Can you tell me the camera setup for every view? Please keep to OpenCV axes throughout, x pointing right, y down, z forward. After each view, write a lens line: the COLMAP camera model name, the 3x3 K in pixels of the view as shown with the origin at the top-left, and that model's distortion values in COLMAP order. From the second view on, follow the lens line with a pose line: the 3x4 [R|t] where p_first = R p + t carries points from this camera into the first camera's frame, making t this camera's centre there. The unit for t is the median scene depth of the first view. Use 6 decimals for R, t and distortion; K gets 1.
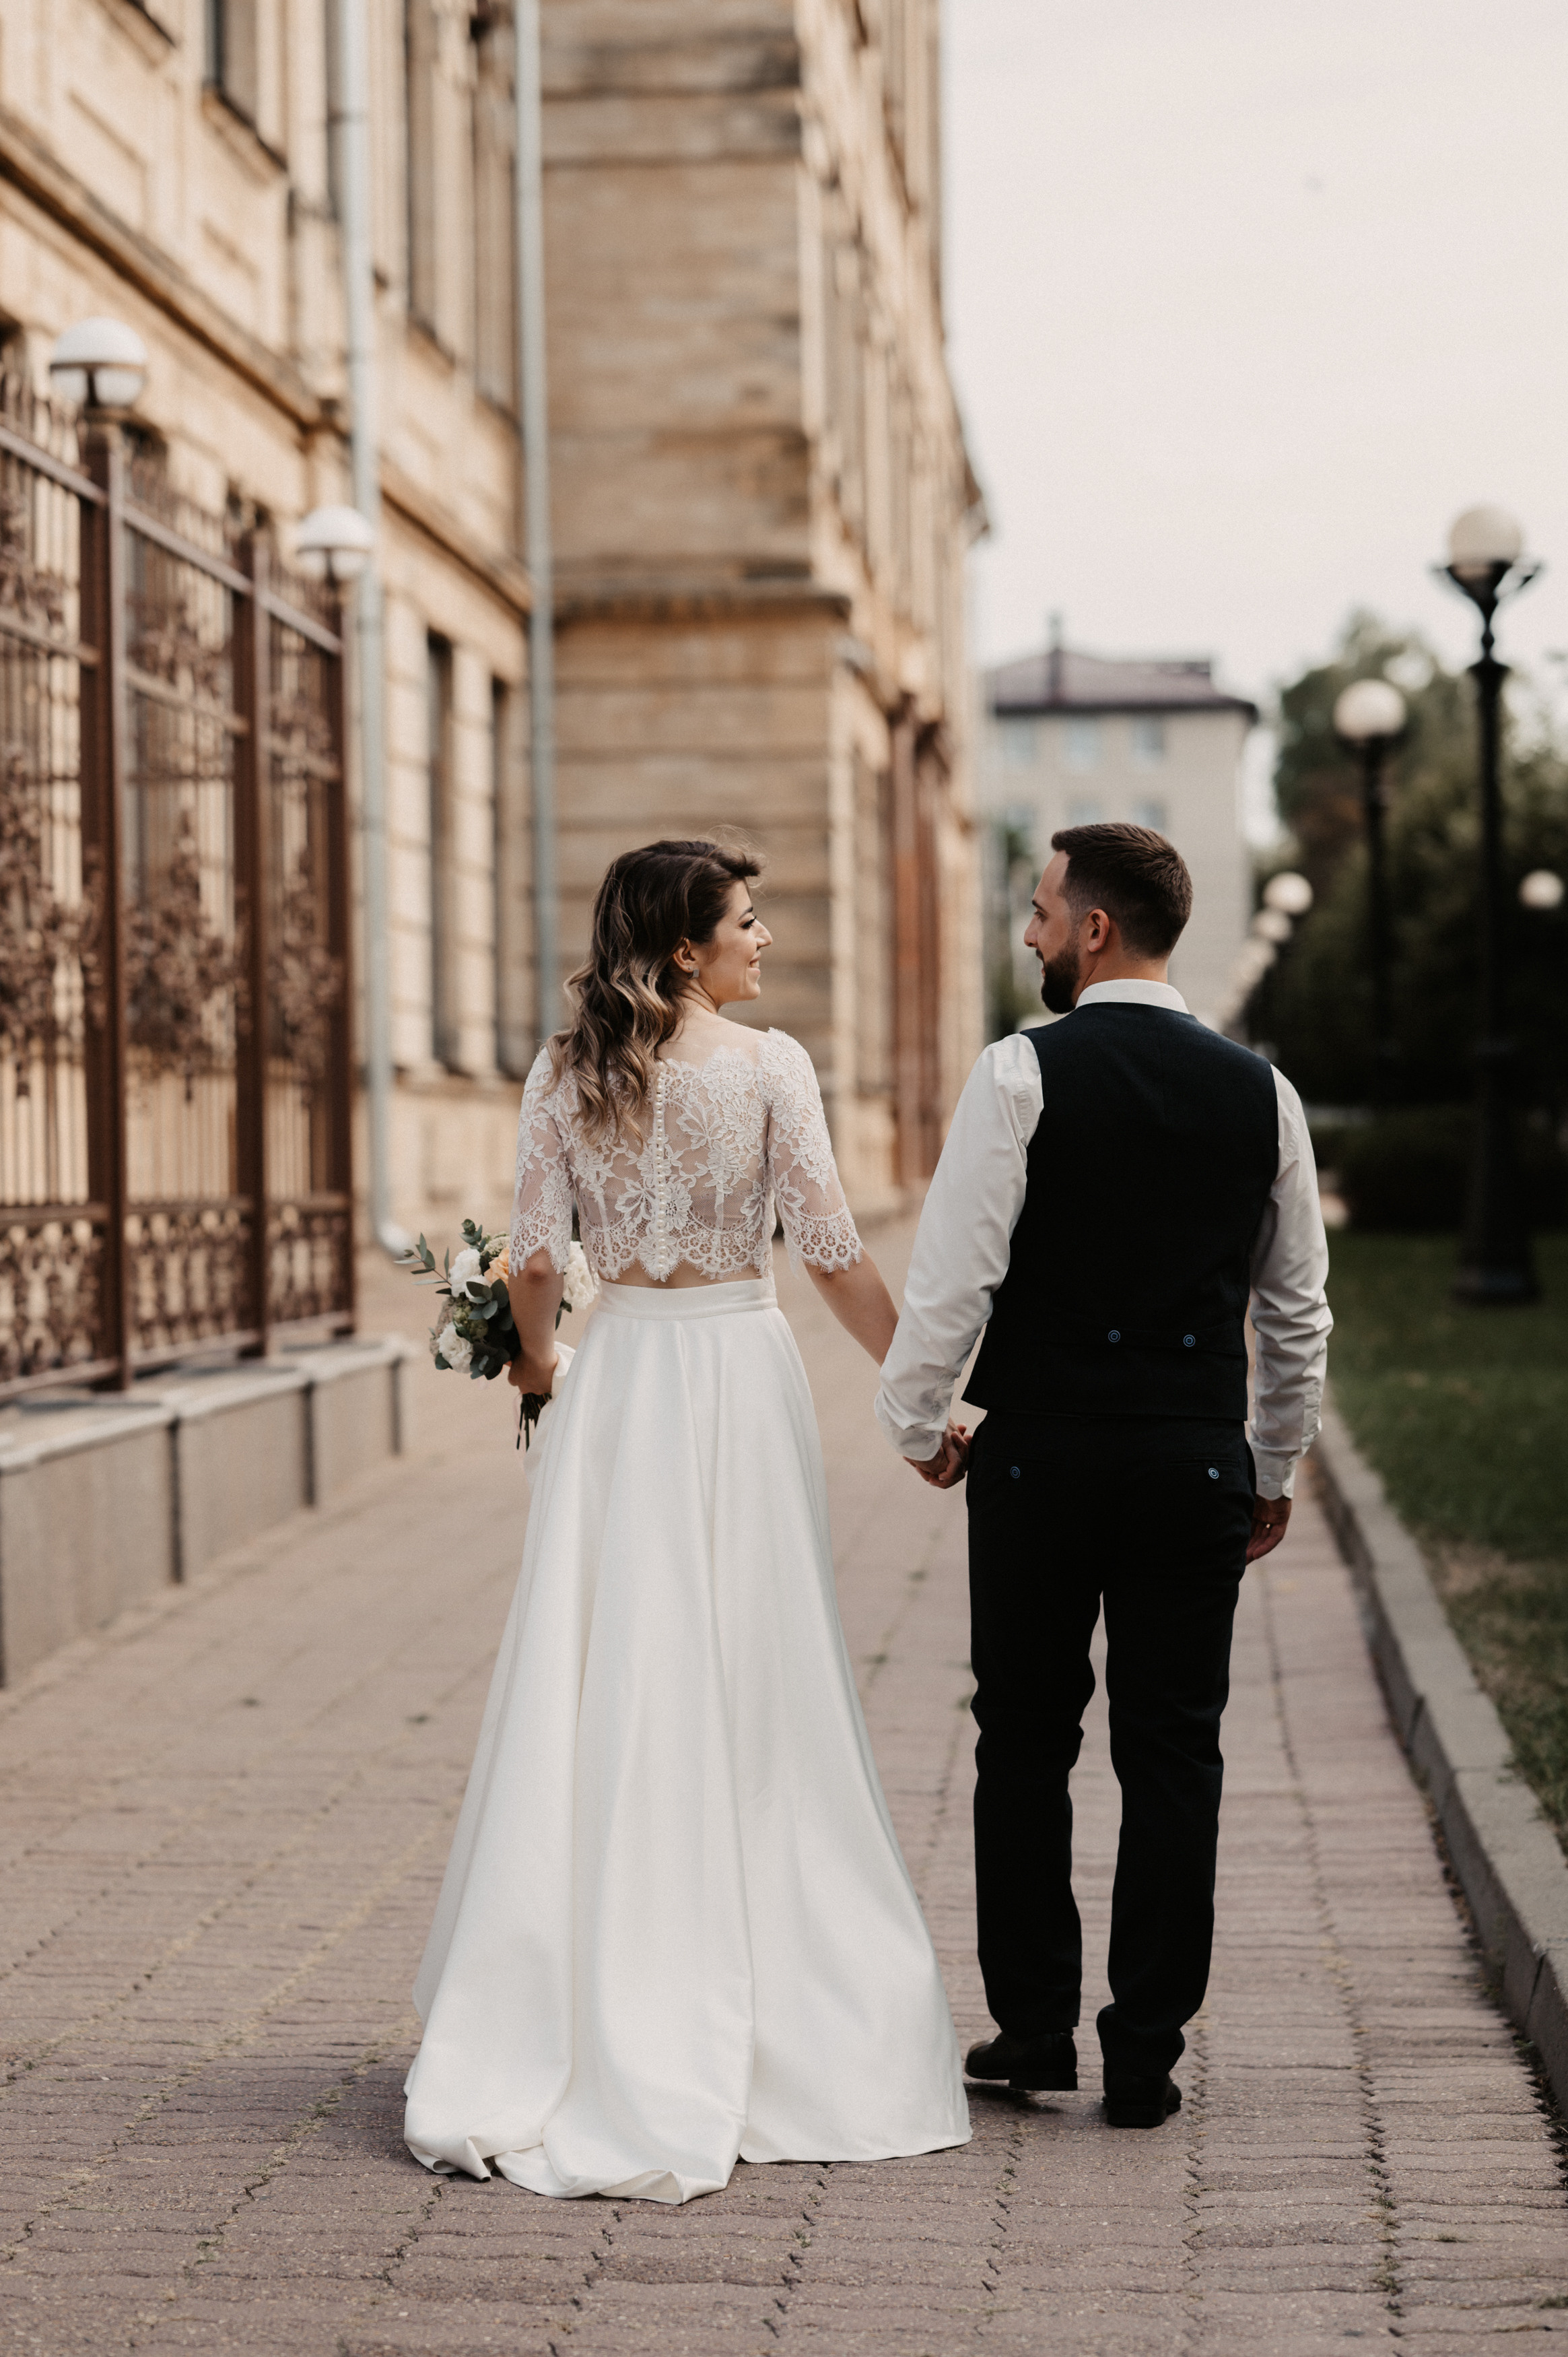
lens RADIAL K [[5758.0, 0, 784.0], [0, 5758.0, 1178.5], [0, 0, 1]] dist [-0.075063, -0.104278]
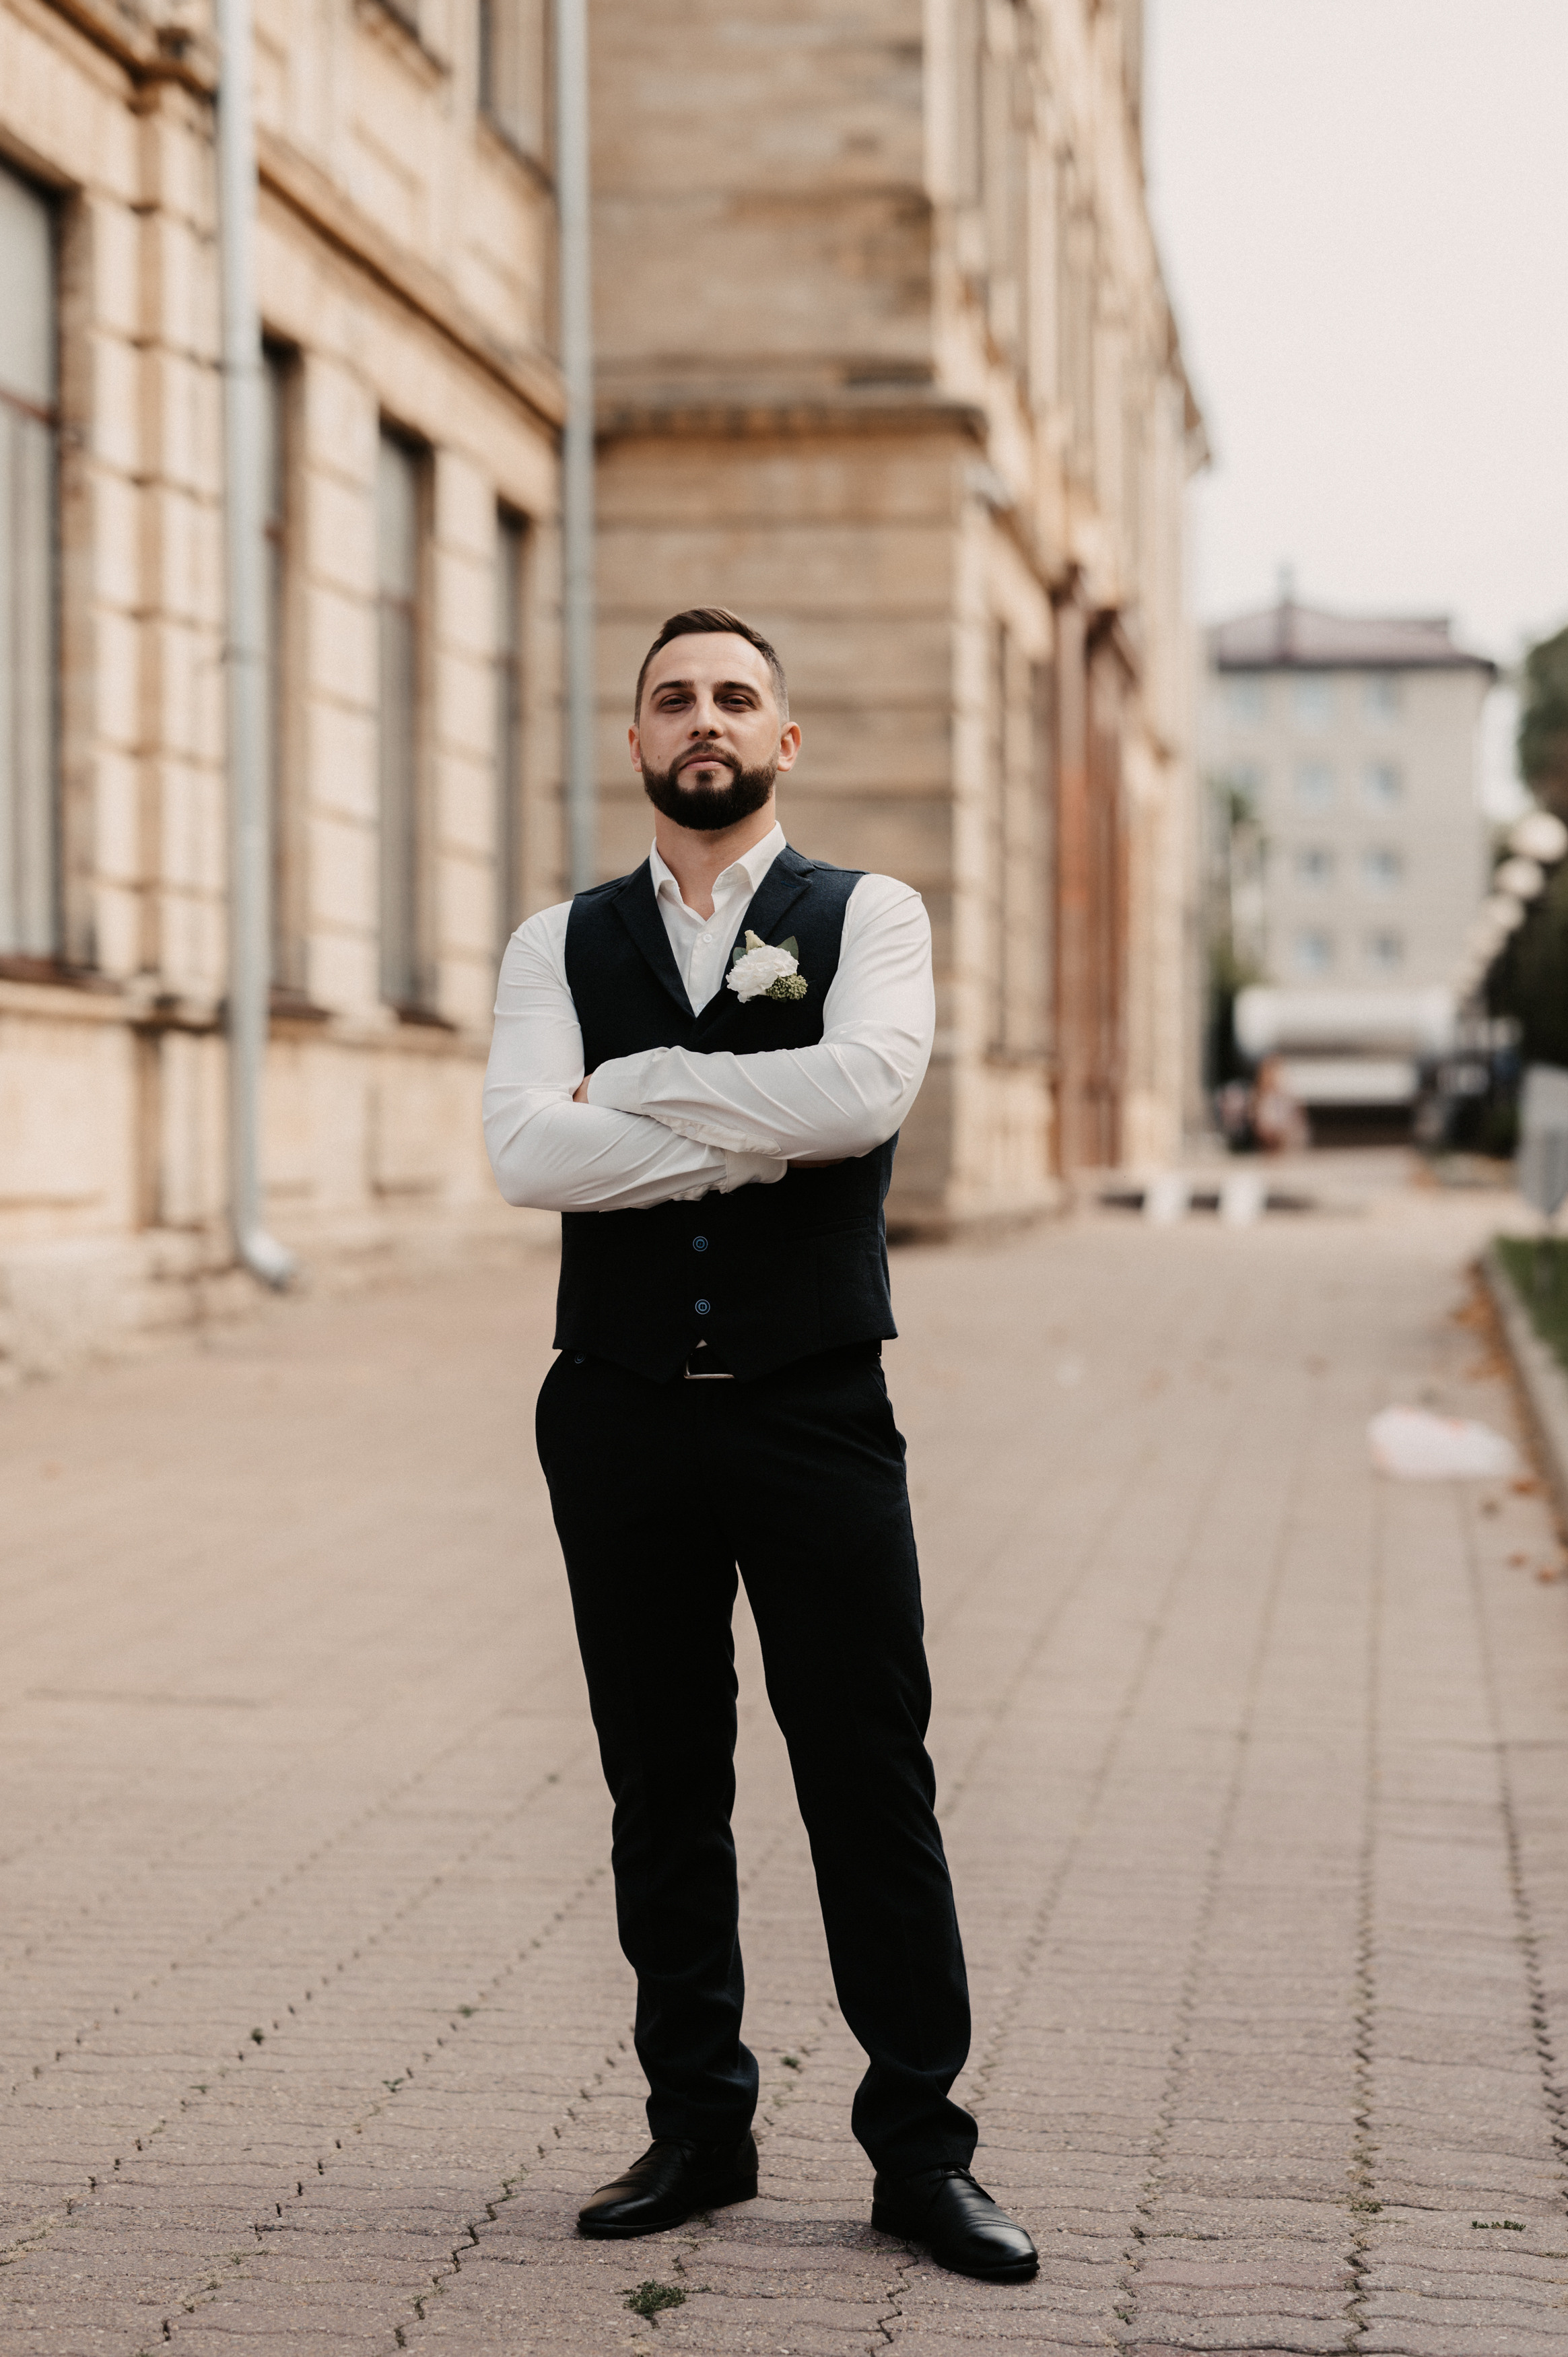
lens RADIAL K [[5614.8, 0, 842.3], [0, 5614.8, 1285.6], [0, 0, 1]] dist [-0.086719, 0.133572]
pose [[0.999407, 0.012861, -0.031947, 0.027197], [-0.012111, 0.999649, 0.023544, -0.002873], [0.032239, -0.023143, 0.999212, 0.379500]]
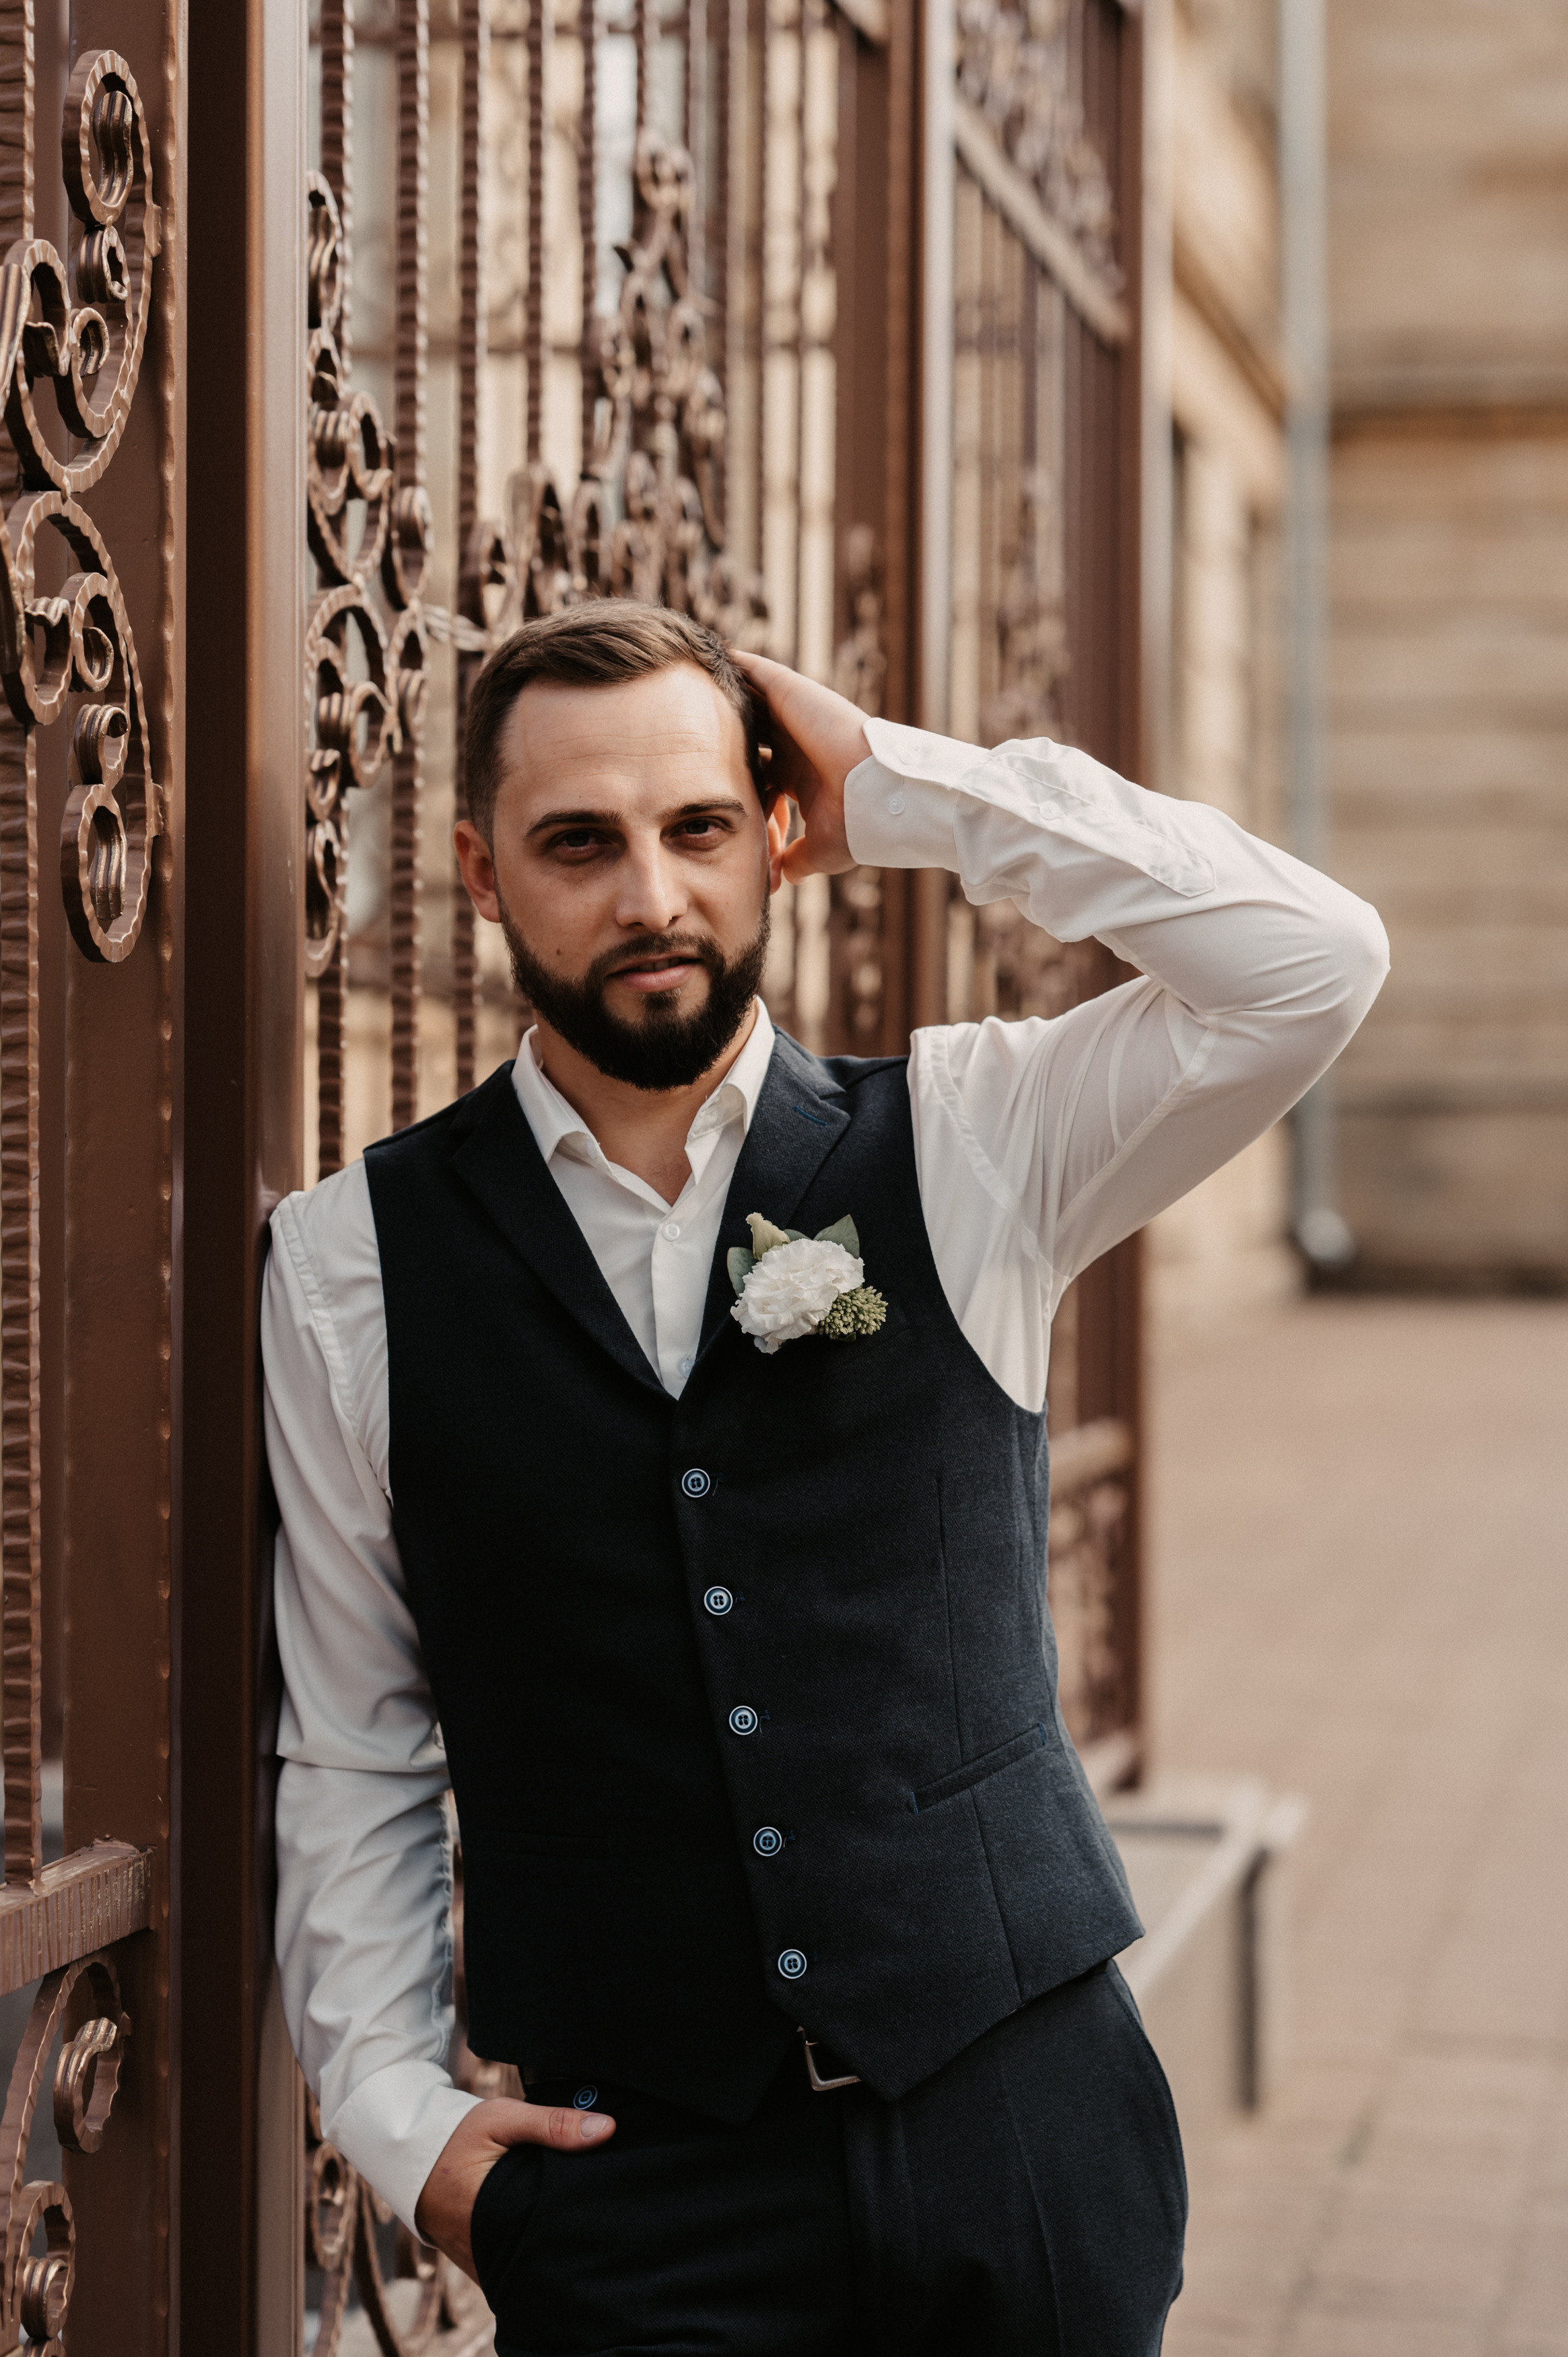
lens RADIAL K [[5534.7, 0, 784.0], [0, 5534.7, 1178.5], [0, 0, 1]] dist [-0.065101, -0.281710]
pose [[0.993674, 0.019444, -0.110604, -0.044134], [-0.018801, 0.999800, 0.006850, -0.011957], [0.110715, -0.004727, 0.993841, 0.476684]]
